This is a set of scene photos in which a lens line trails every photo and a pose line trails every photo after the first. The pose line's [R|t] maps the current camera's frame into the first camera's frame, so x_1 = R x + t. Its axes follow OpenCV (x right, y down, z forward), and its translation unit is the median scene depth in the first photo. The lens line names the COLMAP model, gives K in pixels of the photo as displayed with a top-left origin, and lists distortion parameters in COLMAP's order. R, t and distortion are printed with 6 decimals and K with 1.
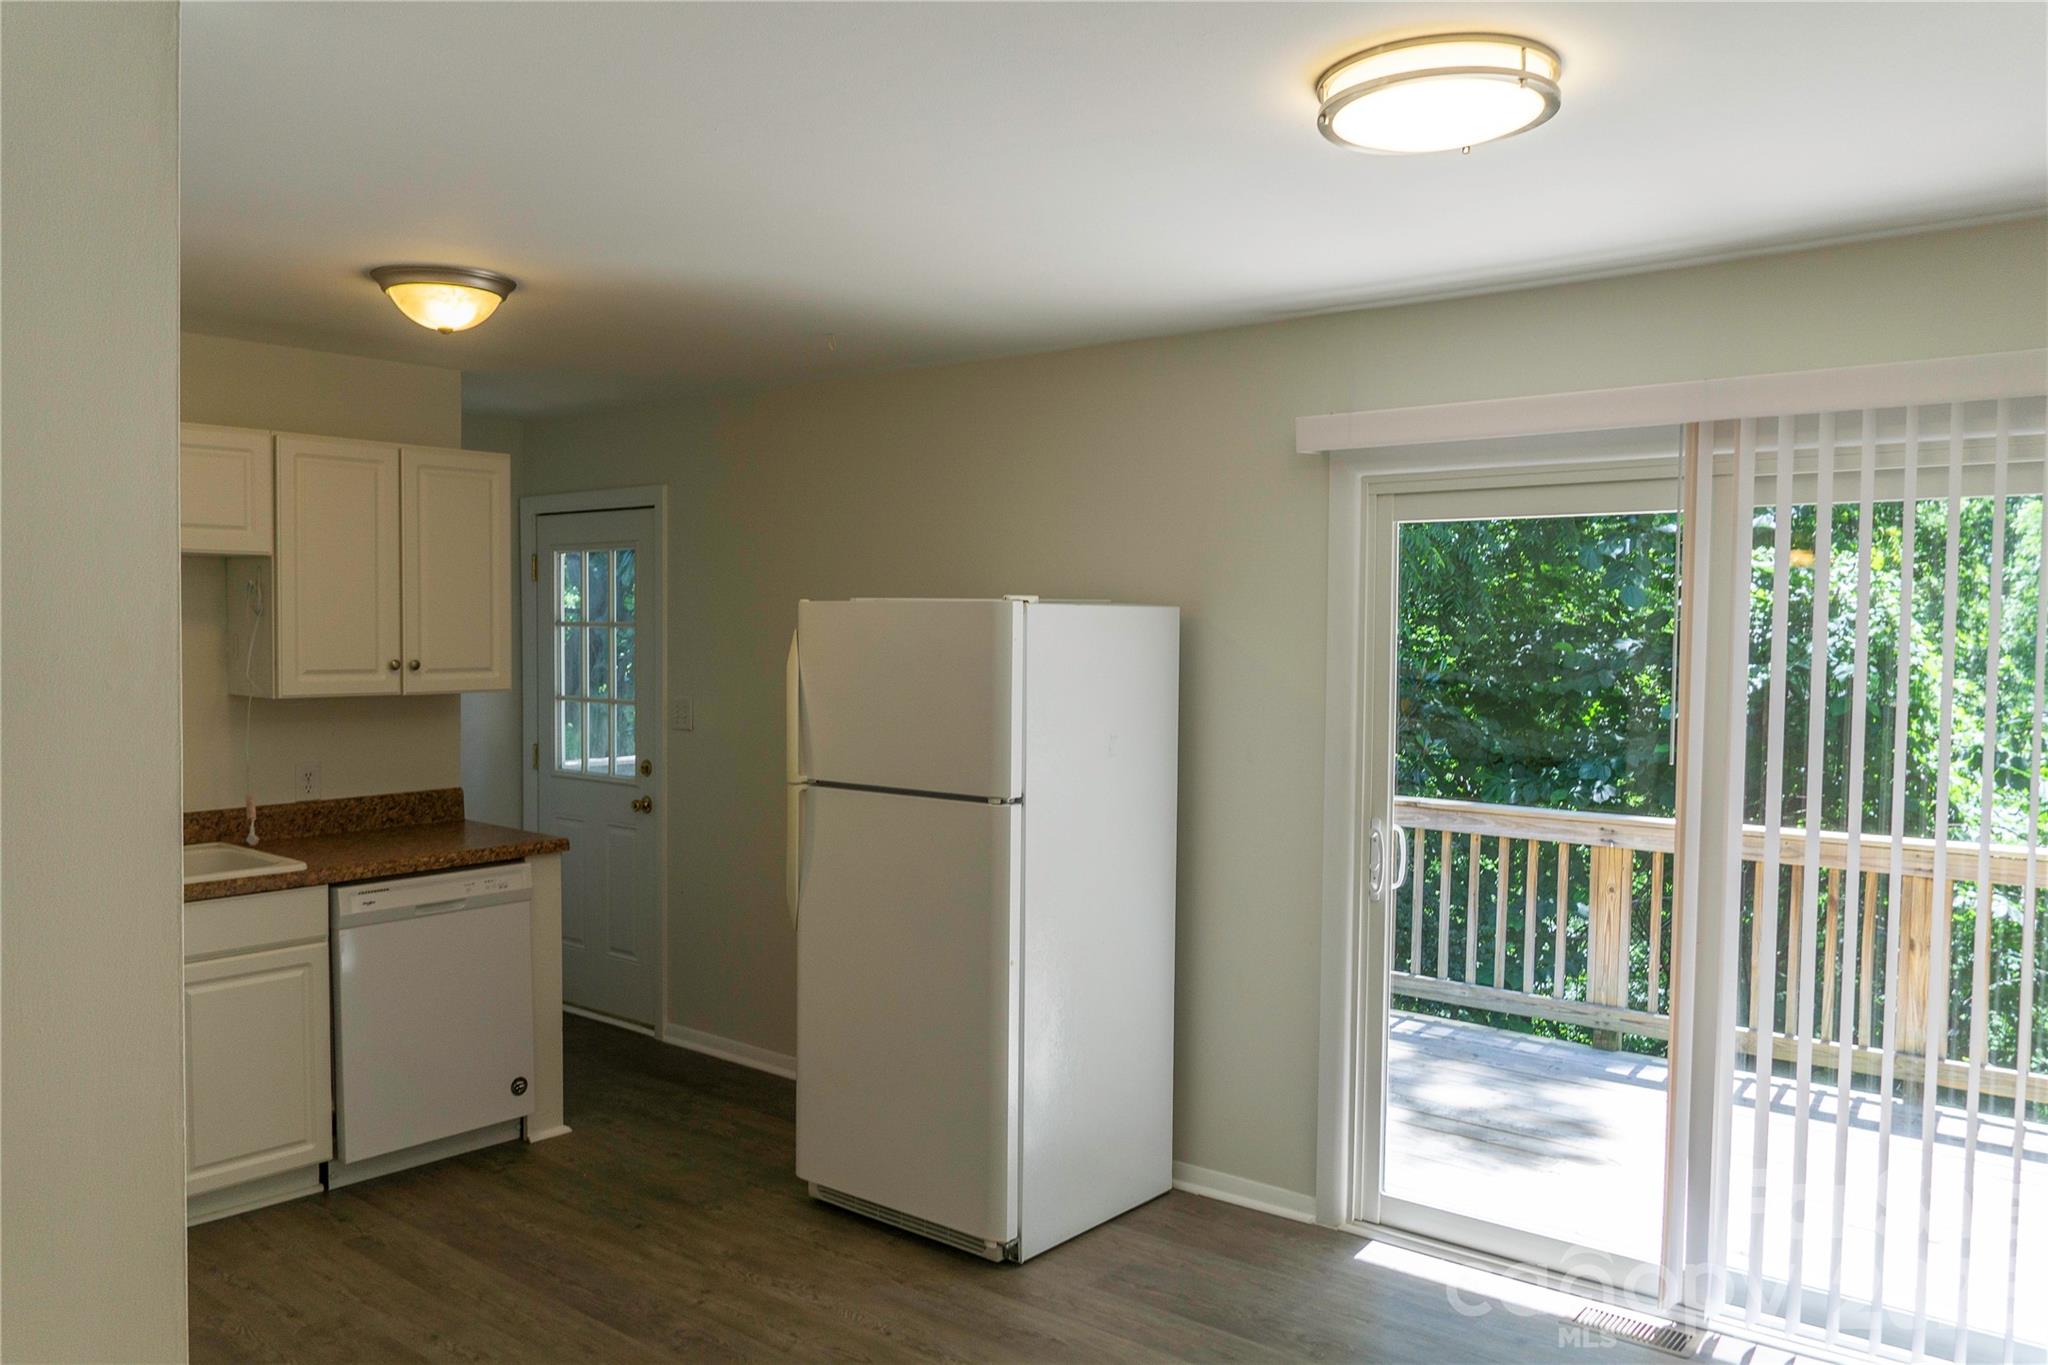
lens RADIAL K [[1568.5, 0, 1020.8], [0, 1568.5, 690.0], [0, 0, 1]] dist [-0.004023, -0.004627]
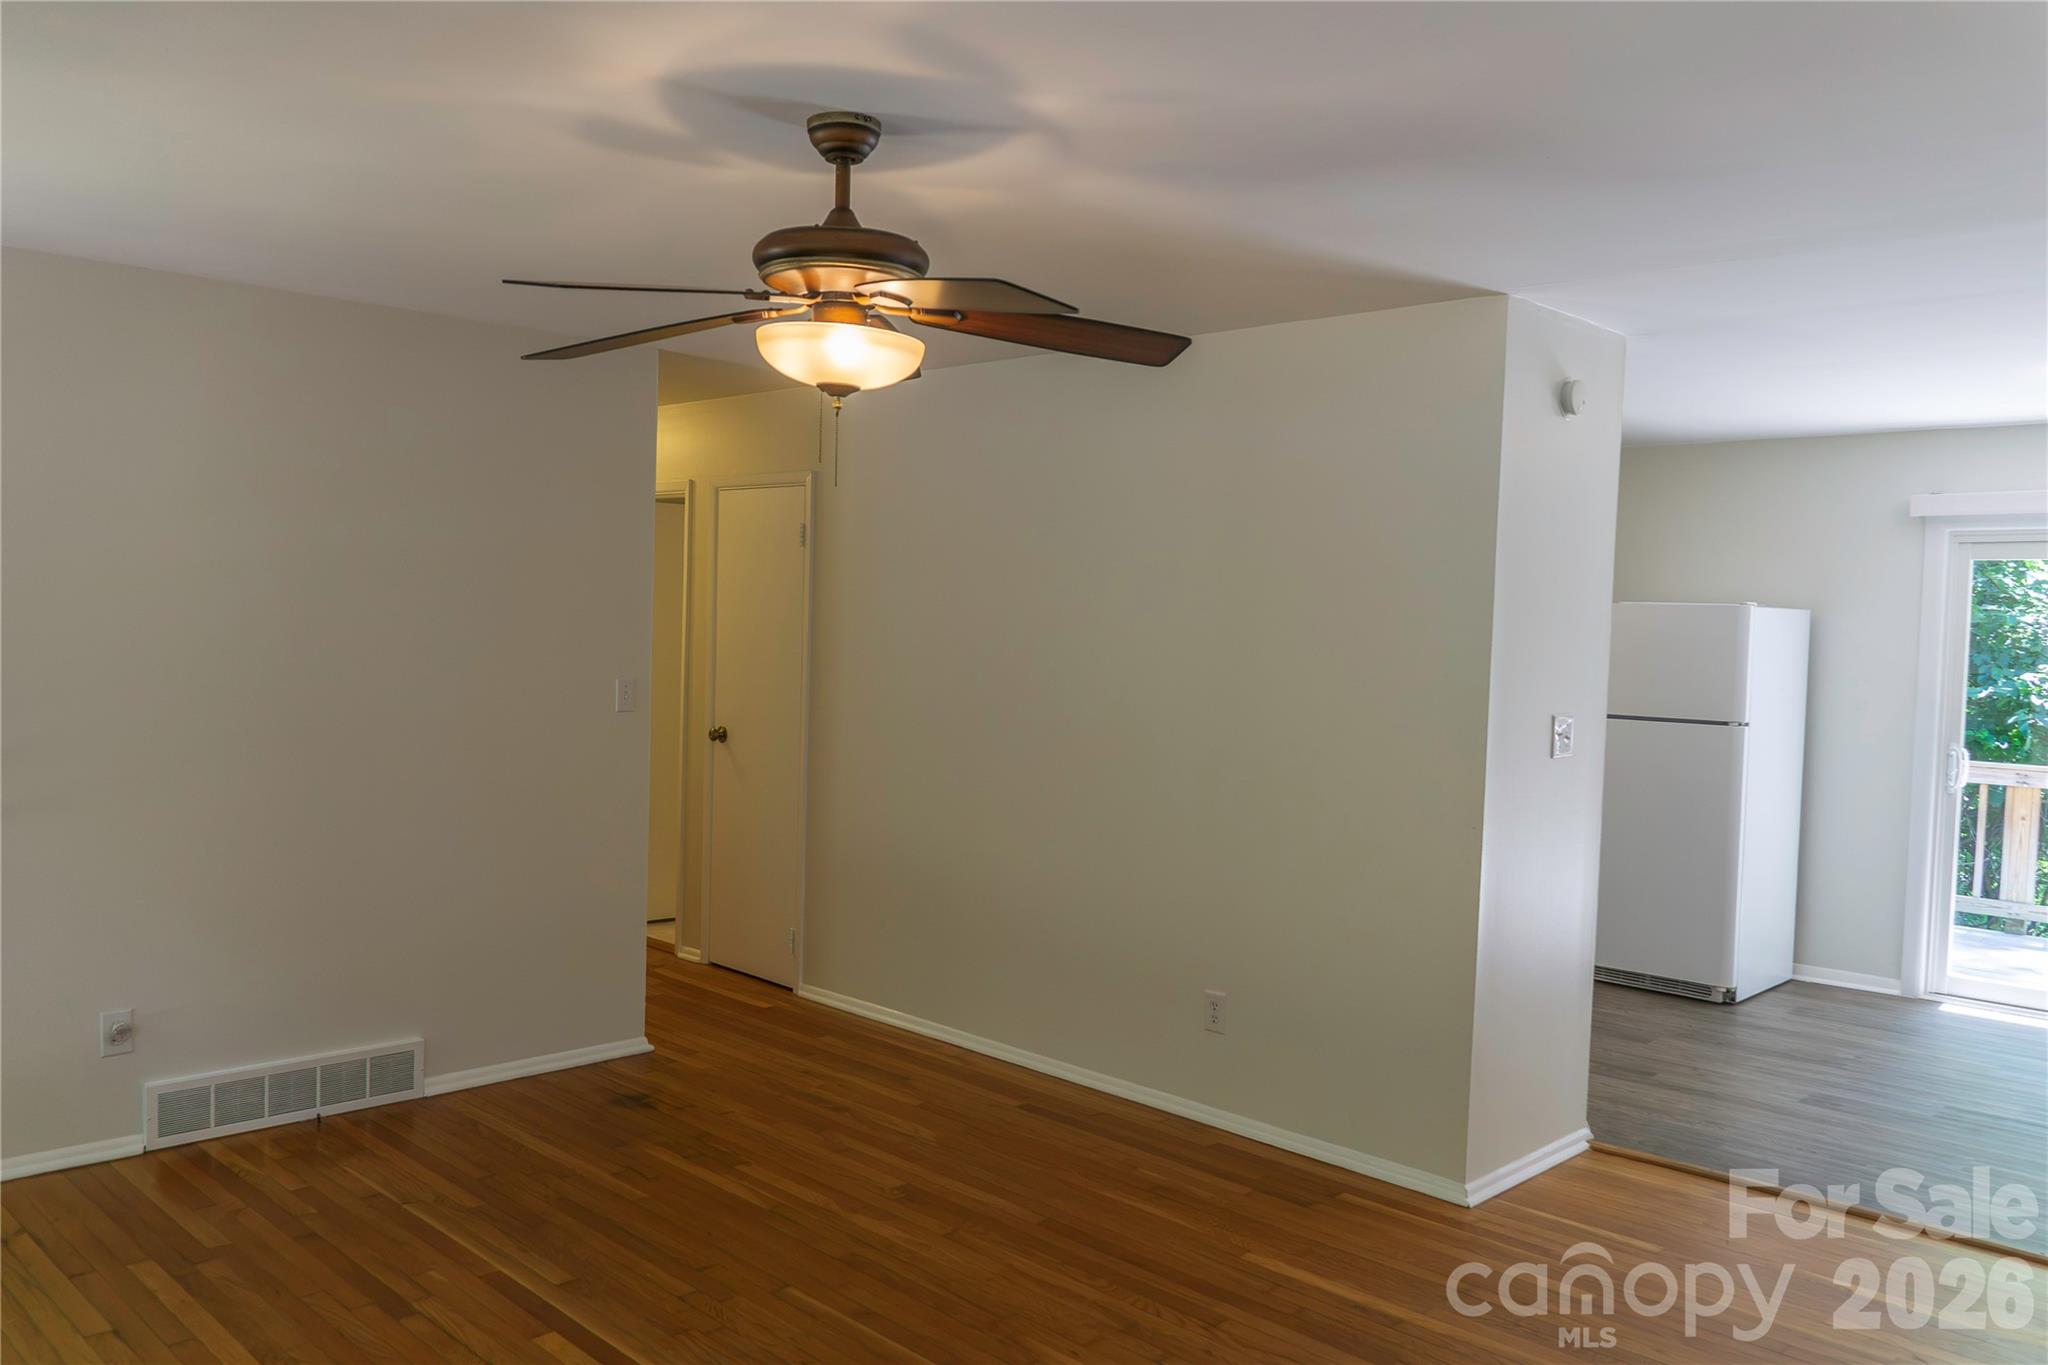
lens RADIAL K [[1562.9, 0, 1015.3], [0, 1562.9, 690.2], [0, 0, 1]] dist [-0.024553, -0.001981]
pose [[0.995023, 0.022665, -0.097038, -0.573046], [-0.022003, 0.999727, 0.007888, 0.035505], [0.097190, -0.005713, 0.995249, -0.670676]]
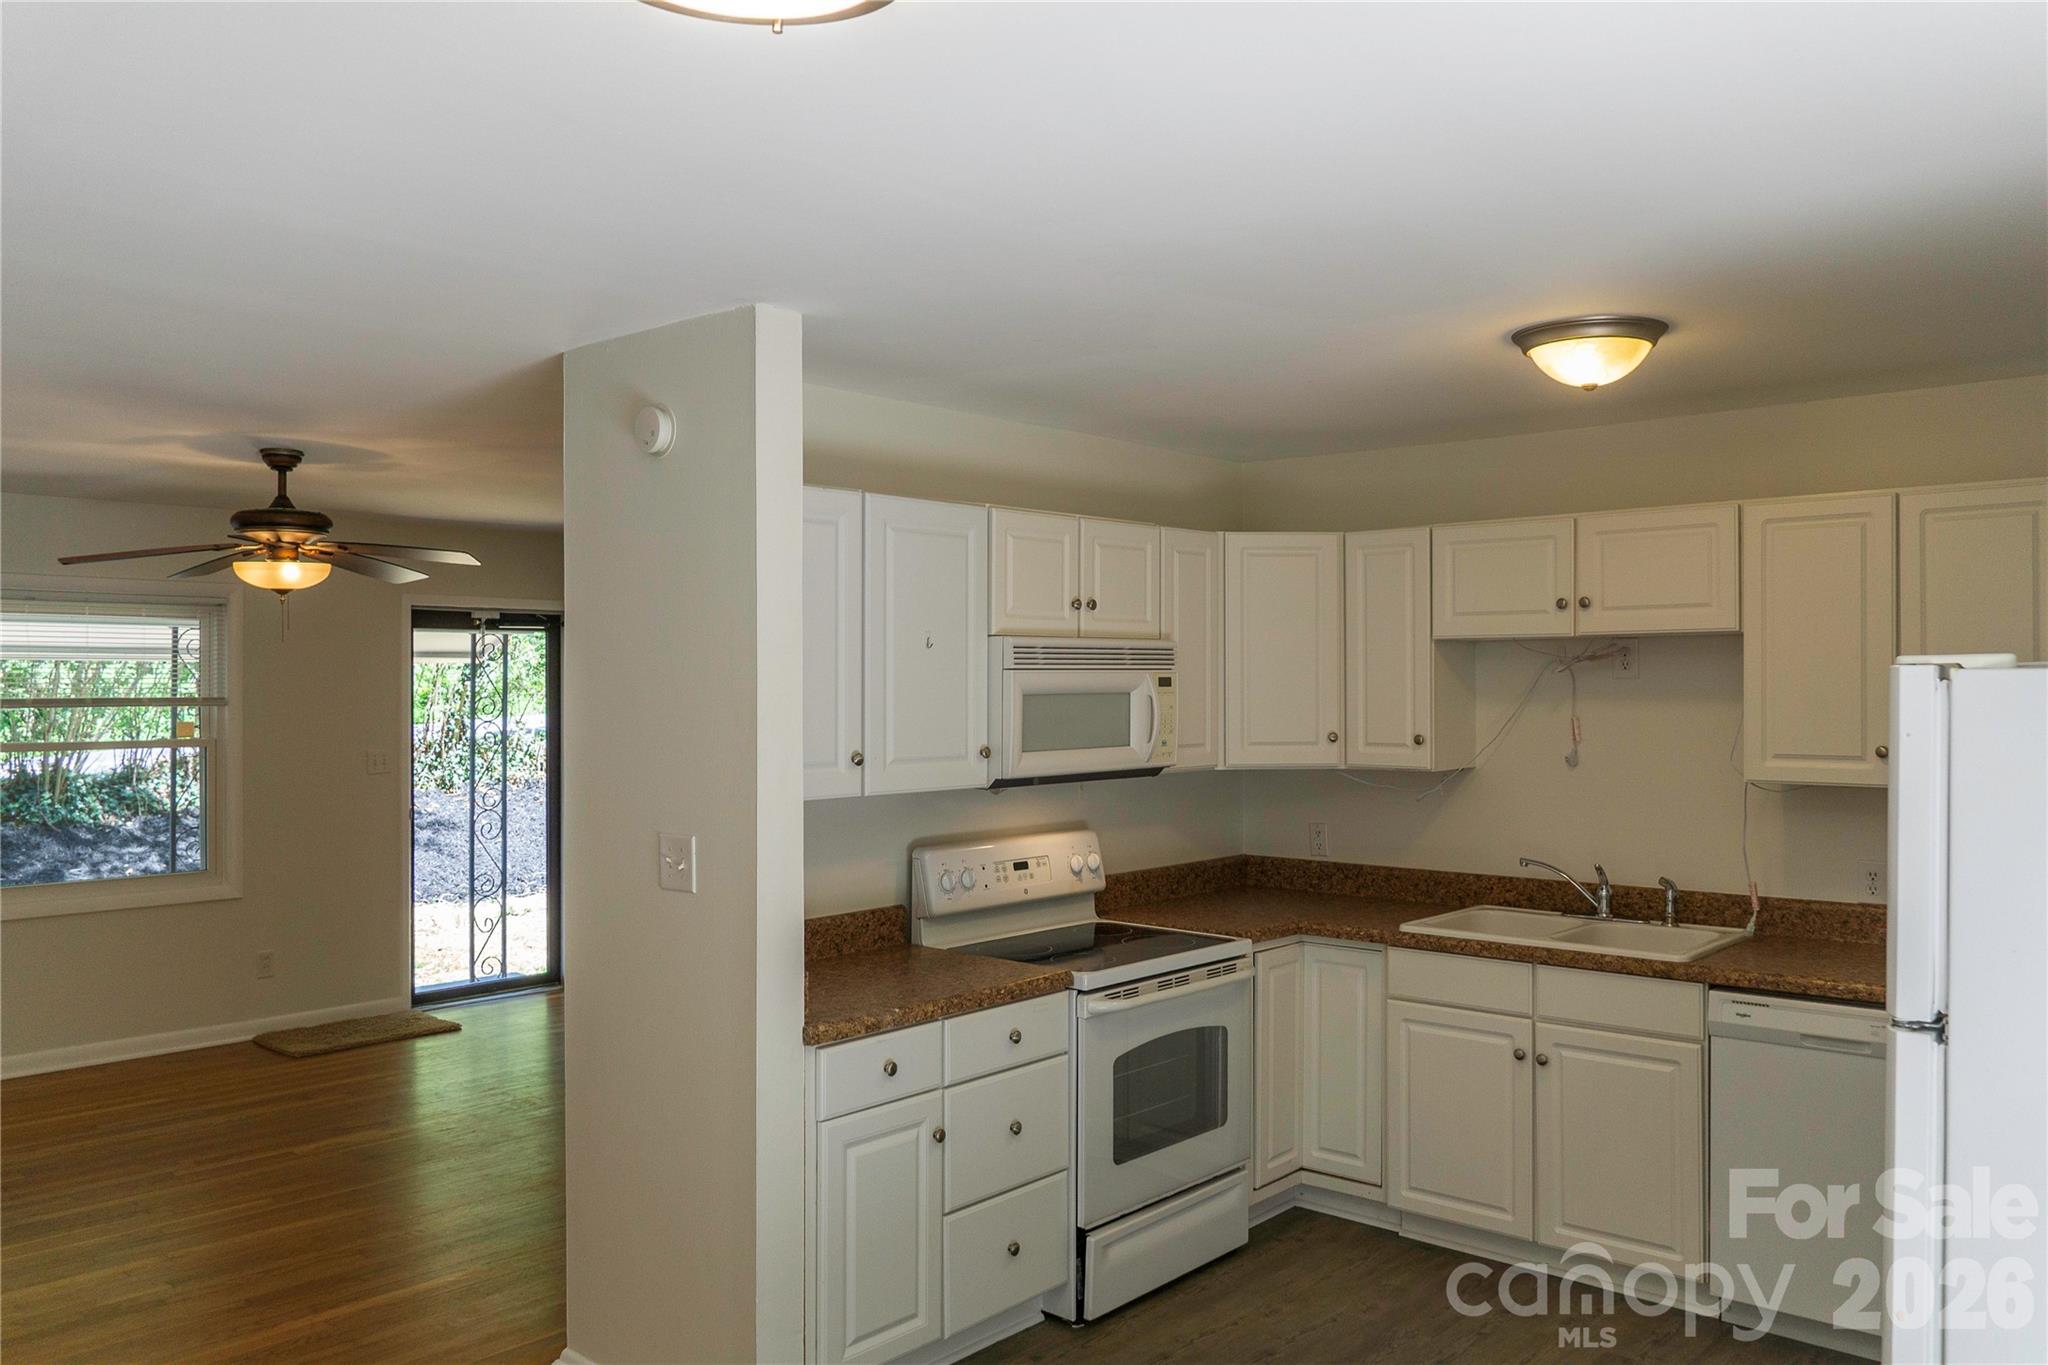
lens RADIAL K [[1568.5, 0, 1020.8], [0, 1568.5, 690.0], [0, 0, 1]] dist [-0.004023, -0.004627]
pose [[-0.040308, -0.004411, -0.999178, 0.505741], [-0.049117, 0.998790, -0.002428, -0.027642], [0.997979, 0.048979, -0.040475, 0.628934]]
